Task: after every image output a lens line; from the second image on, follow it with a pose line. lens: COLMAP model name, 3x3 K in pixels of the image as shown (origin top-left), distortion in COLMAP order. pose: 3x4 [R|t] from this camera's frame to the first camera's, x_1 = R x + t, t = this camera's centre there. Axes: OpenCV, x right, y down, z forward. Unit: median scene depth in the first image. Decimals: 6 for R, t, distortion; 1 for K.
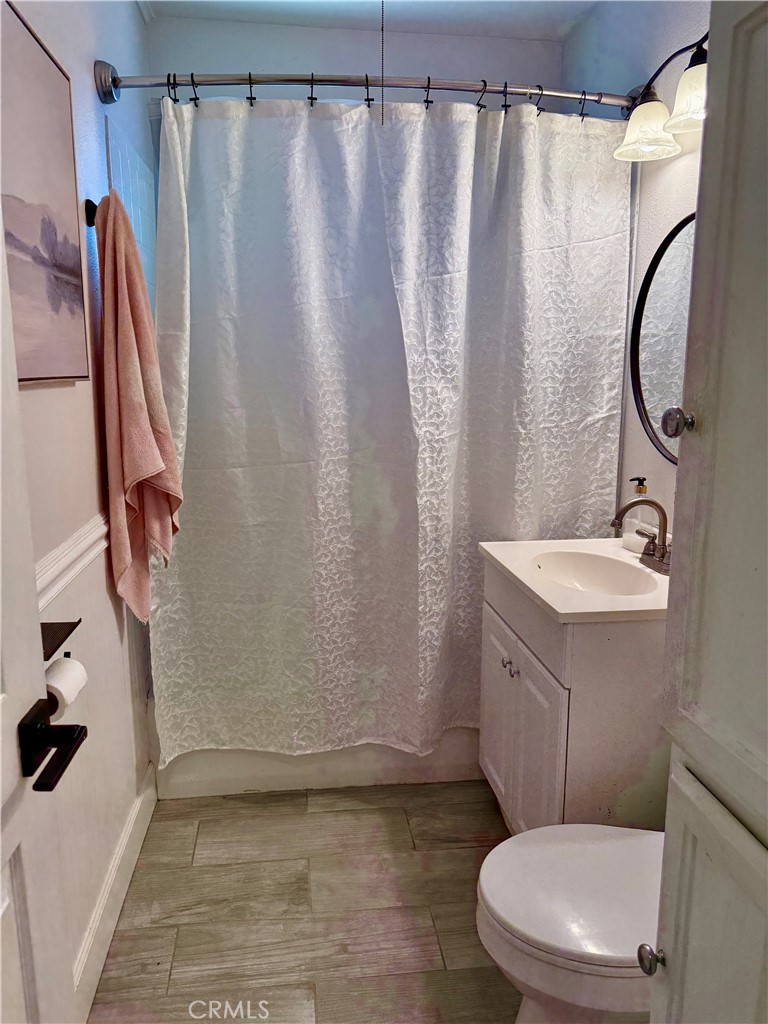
lens RADIAL K [[727.8, 0, 388.8], [0, 727.8, 515.4], [0, 0, 1]] dist [0.054999, -0.060098]
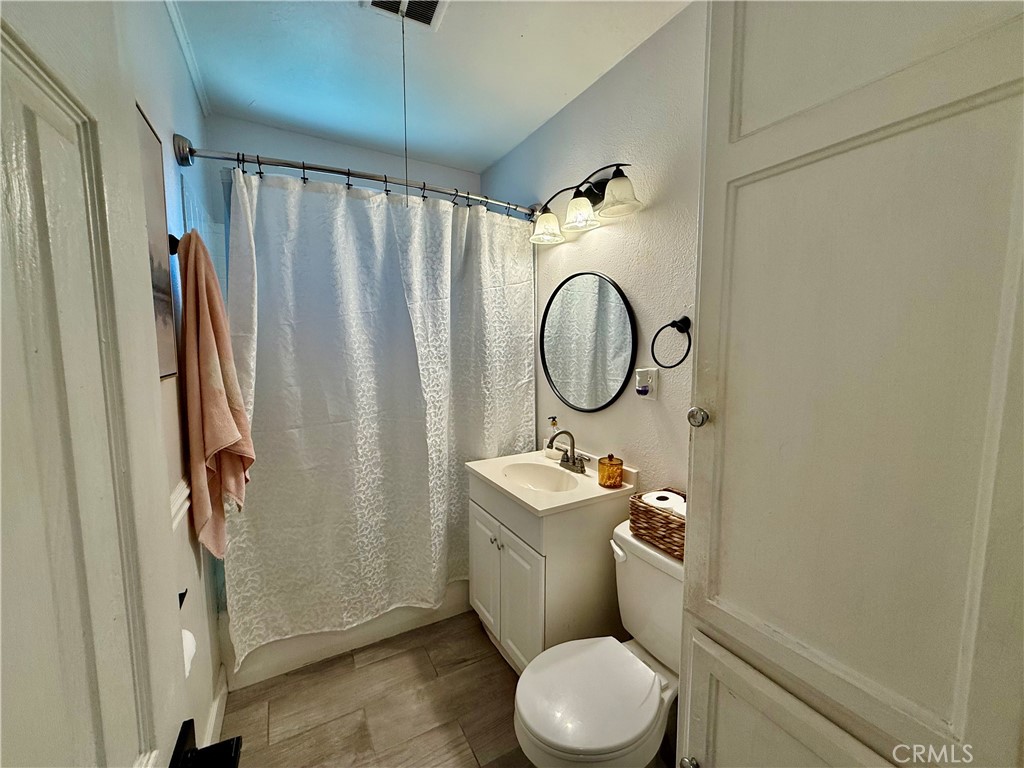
lens RADIAL K [[407.9, 0, 513.0], [0, 407.9, 387.1], [0, 0, 1]] dist [0.001072, 0.000279]
pose [[0.927349, -0.039803, 0.372074, -0.111273], [0.072965, 0.994475, -0.075471, -0.057041], [-0.367015, 0.097136, 0.925130, 0.125719]]
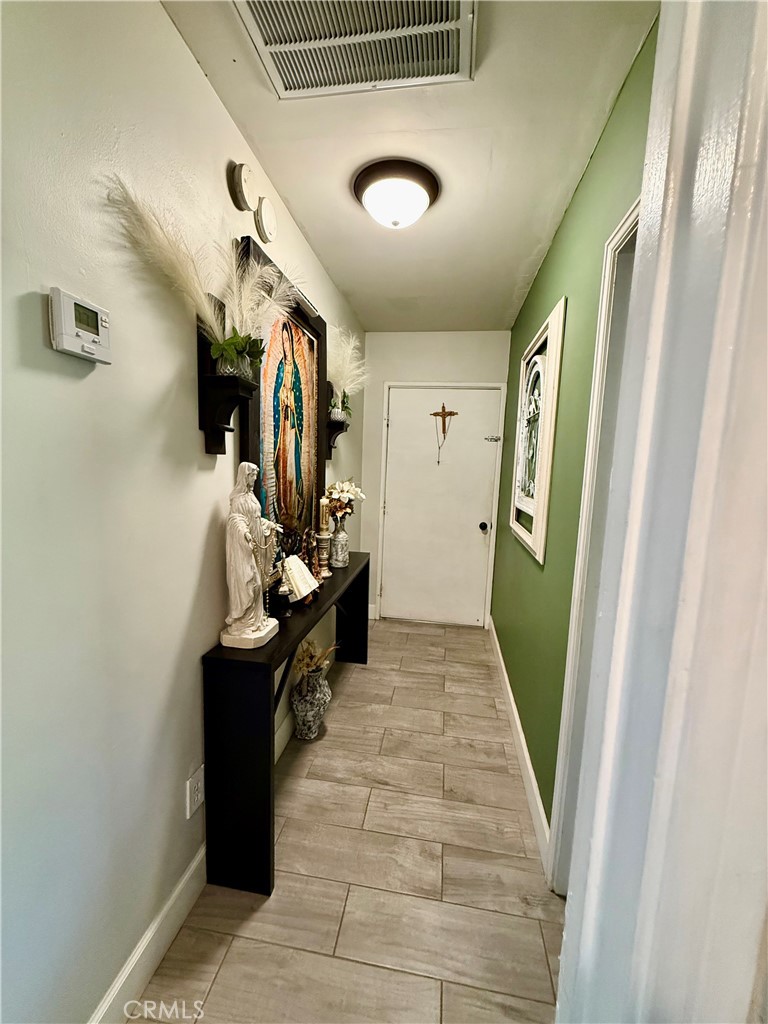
lens RADIAL K [[407.9, 0, 384.3], [0, 407.9, 511.2], [0, 0, 1]] dist [0.001072, 0.000279]
pose [[-0.958708, -0.071432, 0.275276, -0.248334], [0.015519, 0.953359, 0.301438, -0.350164], [-0.283969, 0.293263, -0.912885, 1.511954]]
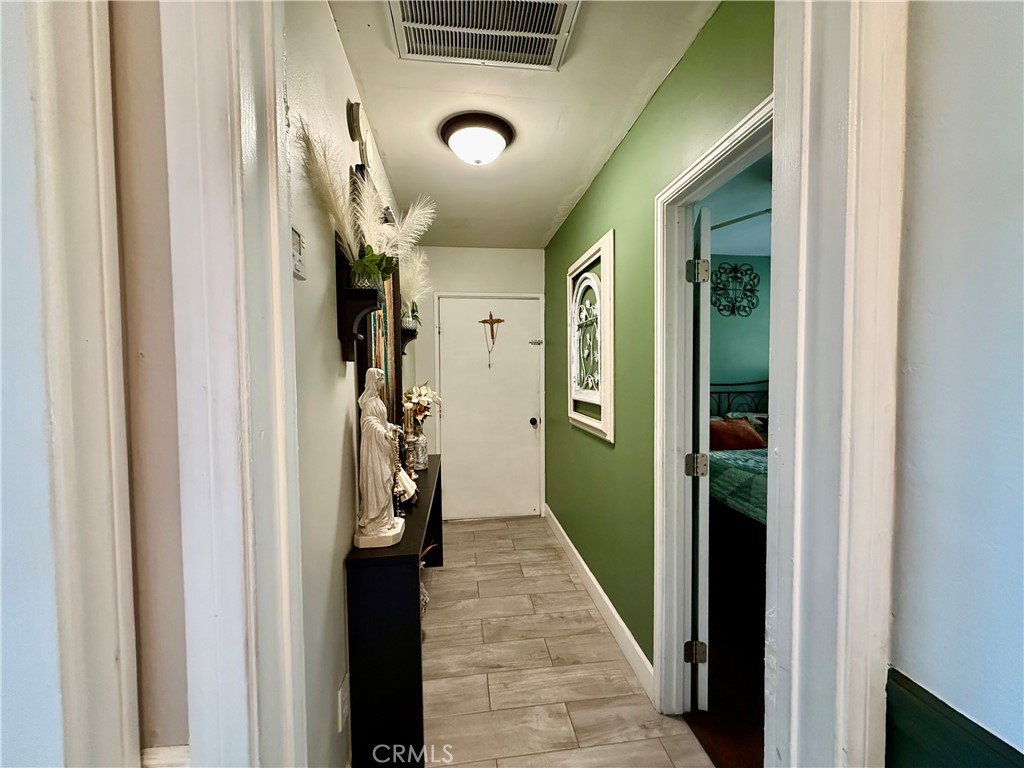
lens RADIAL K [[407.9, 0, 507.7], [0, 407.9, 385.2], [0, 0, 1]] dist [0.001072, 0.000279]
pose [[-0.999919, 0.008032, 0.009857, -0.073436], [0.010069, 0.973591, 0.228078, -0.359962], [-0.007765, 0.228159, -0.973593, 1.646302]]
